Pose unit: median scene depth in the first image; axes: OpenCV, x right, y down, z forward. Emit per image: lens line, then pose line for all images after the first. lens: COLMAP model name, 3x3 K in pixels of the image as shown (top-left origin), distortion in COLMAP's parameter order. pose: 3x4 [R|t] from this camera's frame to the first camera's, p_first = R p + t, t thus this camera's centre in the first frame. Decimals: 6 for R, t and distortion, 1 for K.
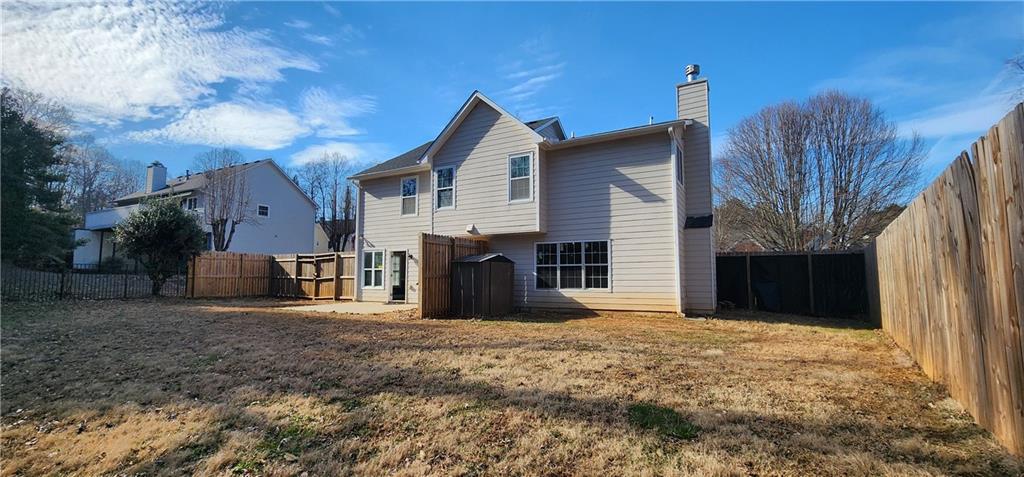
lens RADIAL K [[433.3, 0, 510.4], [0, 433.3, 235.2], [0, 0, 1]] dist [-0.000005, 0.001648]
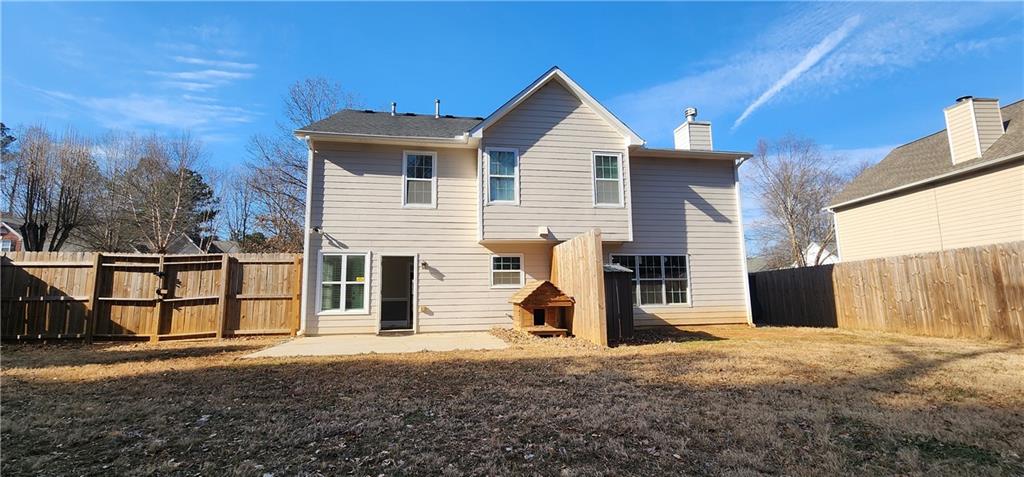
lens RADIAL K [[422.3, 0, 507.7], [0, 422.3, 241.5], [0, 0, 1]] dist [0.000179, 0.000815]
pose [[0.772919, 0.078274, 0.629658, -0.555160], [-0.048869, 0.996758, -0.063921, 0.049033], [-0.632619, 0.018635, 0.774239, 0.390043]]
